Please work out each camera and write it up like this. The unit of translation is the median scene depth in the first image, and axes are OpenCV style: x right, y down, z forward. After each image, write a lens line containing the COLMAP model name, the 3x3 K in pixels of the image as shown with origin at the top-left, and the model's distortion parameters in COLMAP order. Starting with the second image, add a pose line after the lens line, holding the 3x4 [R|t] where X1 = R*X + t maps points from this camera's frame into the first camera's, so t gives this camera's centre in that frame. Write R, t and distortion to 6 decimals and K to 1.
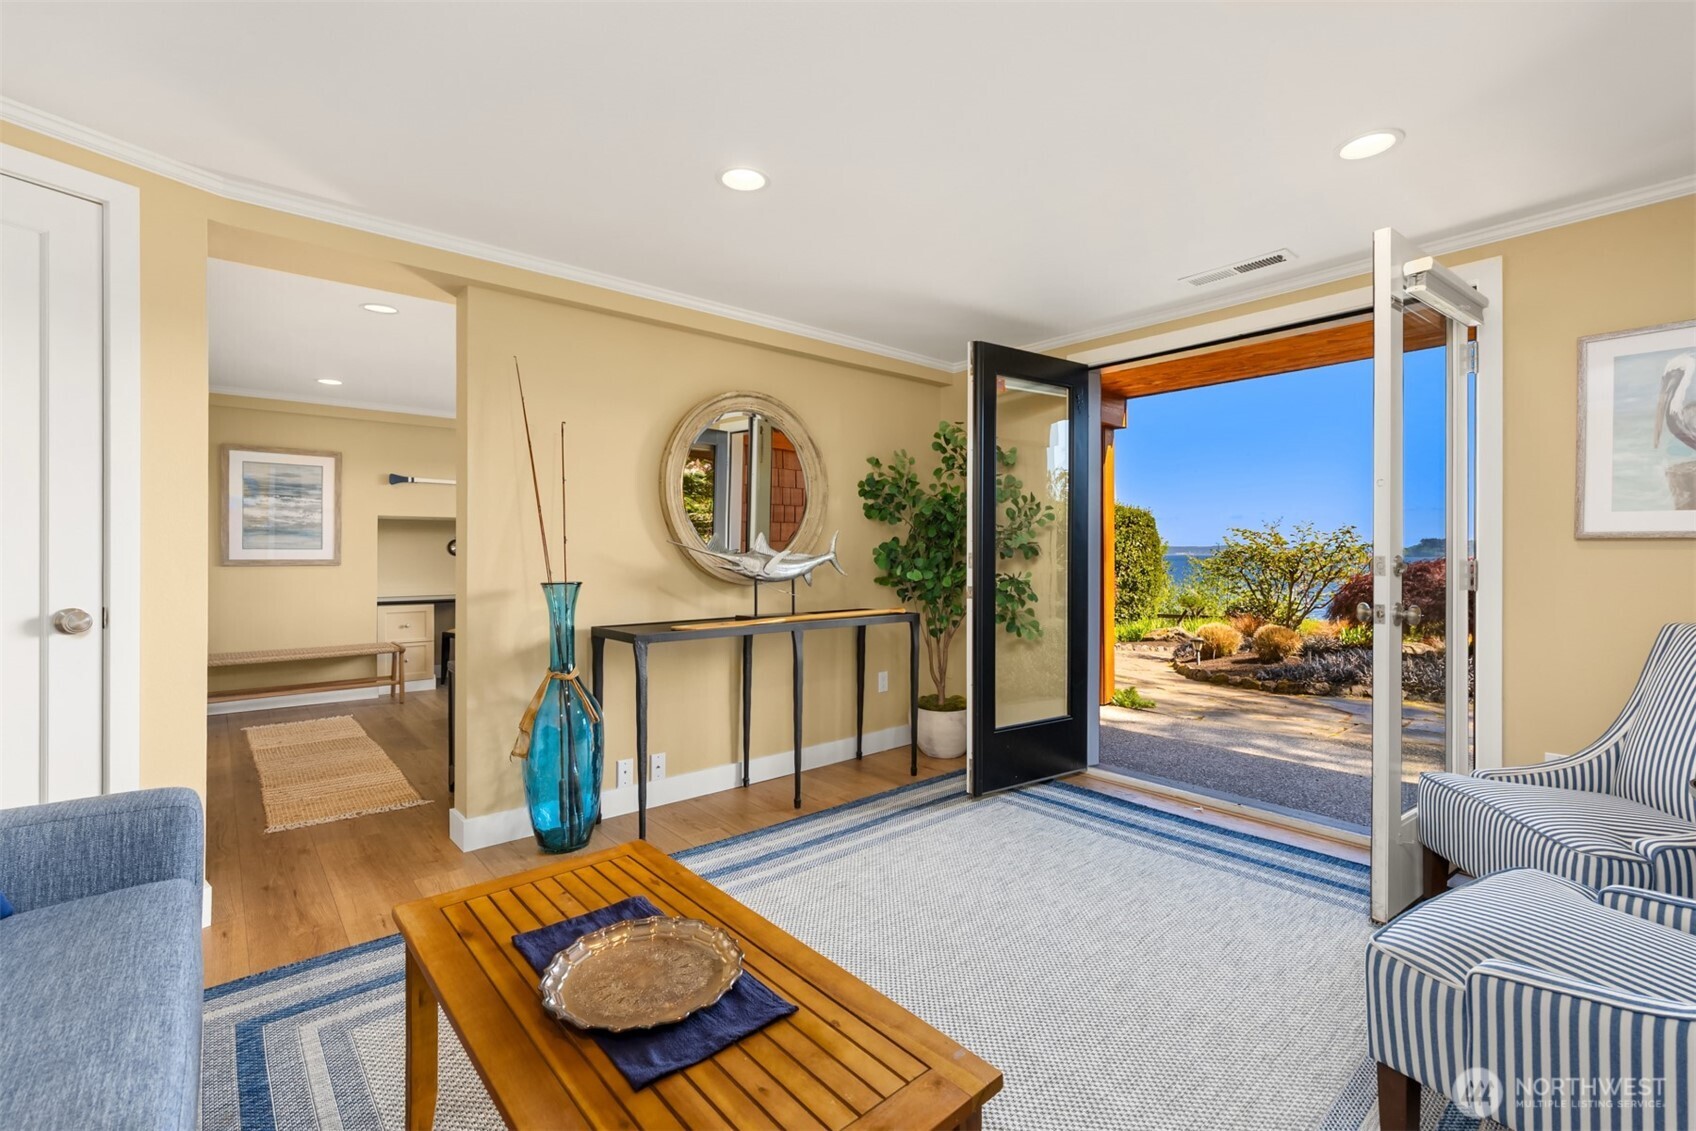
lens RADIAL K [[749.6, 0, 843.0], [0, 749.6, 548.5], [0, 0, 1]] dist [0.003243, 0.000340]
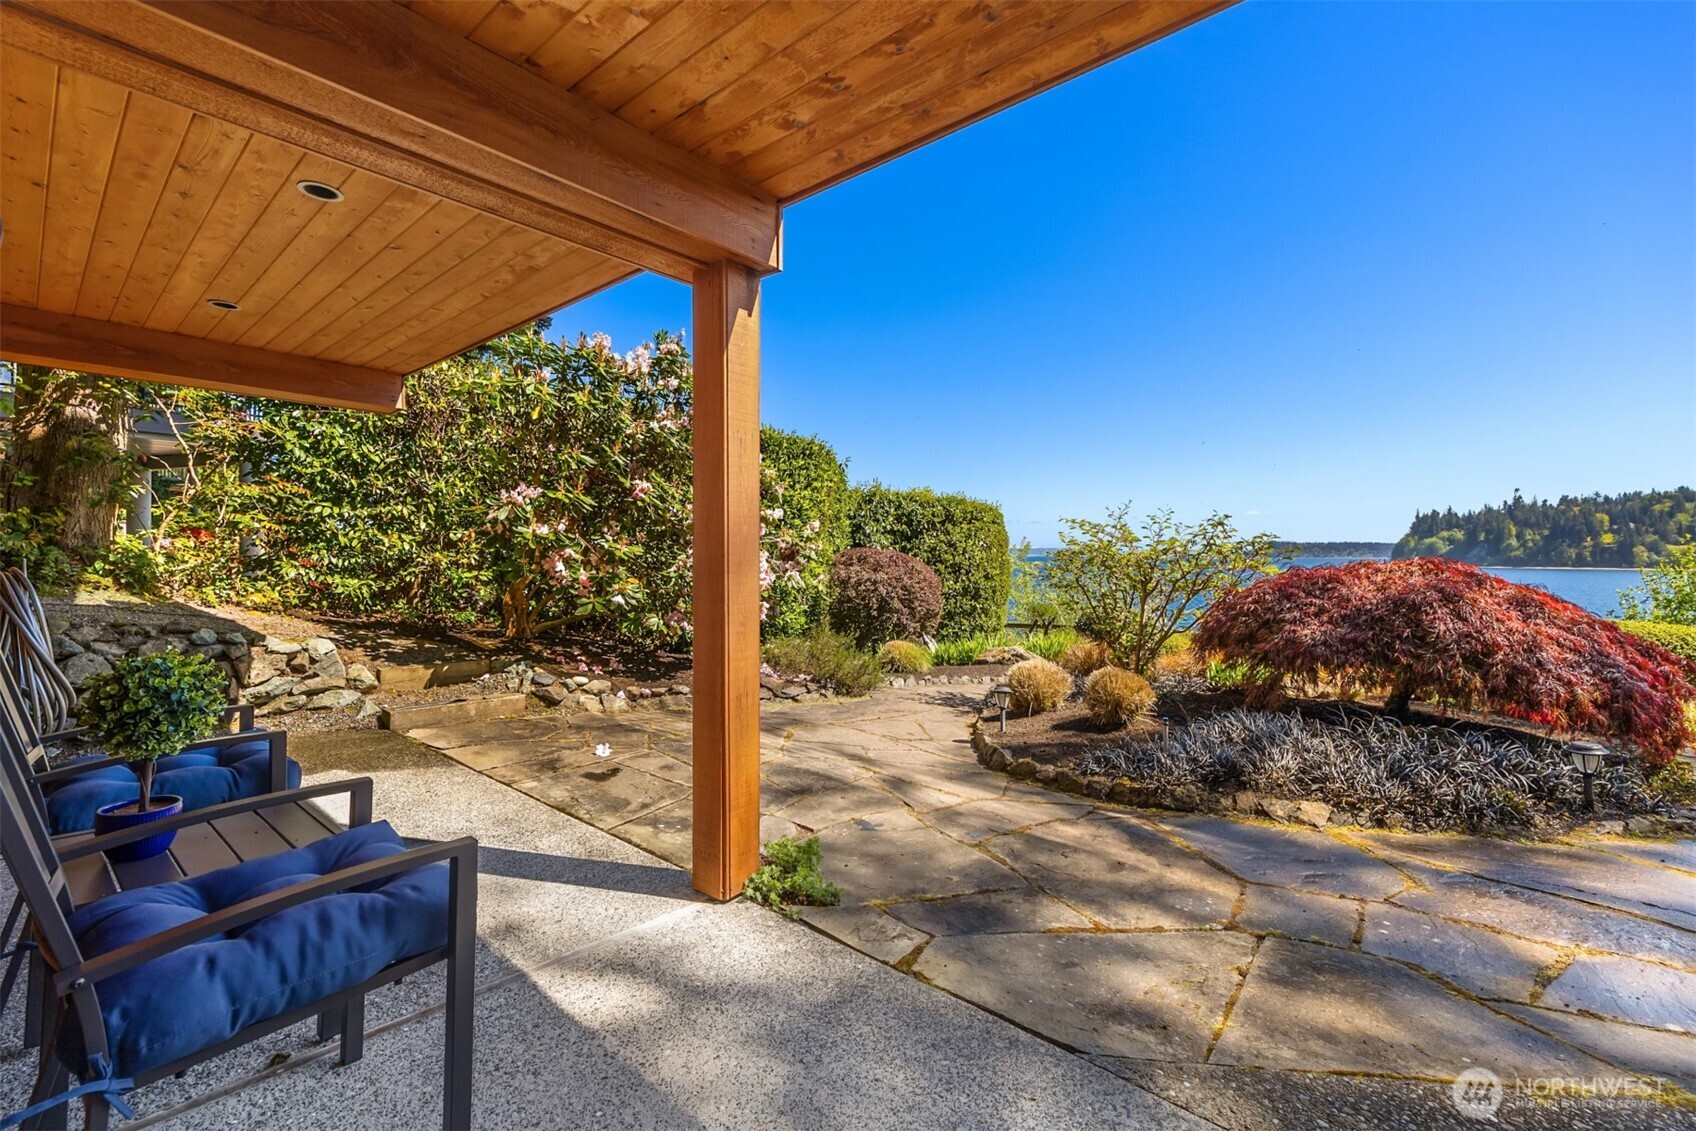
lens RADIAL K [[733.4, 0, 838.5], [0, 733.4, 558.4], [0, 0, 1]] dist [0.004294, 0.000308]
pose [[0.991323, -0.000345, 0.131451, 0.223647], [-0.001145, 0.999936, 0.011261, 0.002892], [-0.131446, -0.011313, 0.991259, 0.356551]]
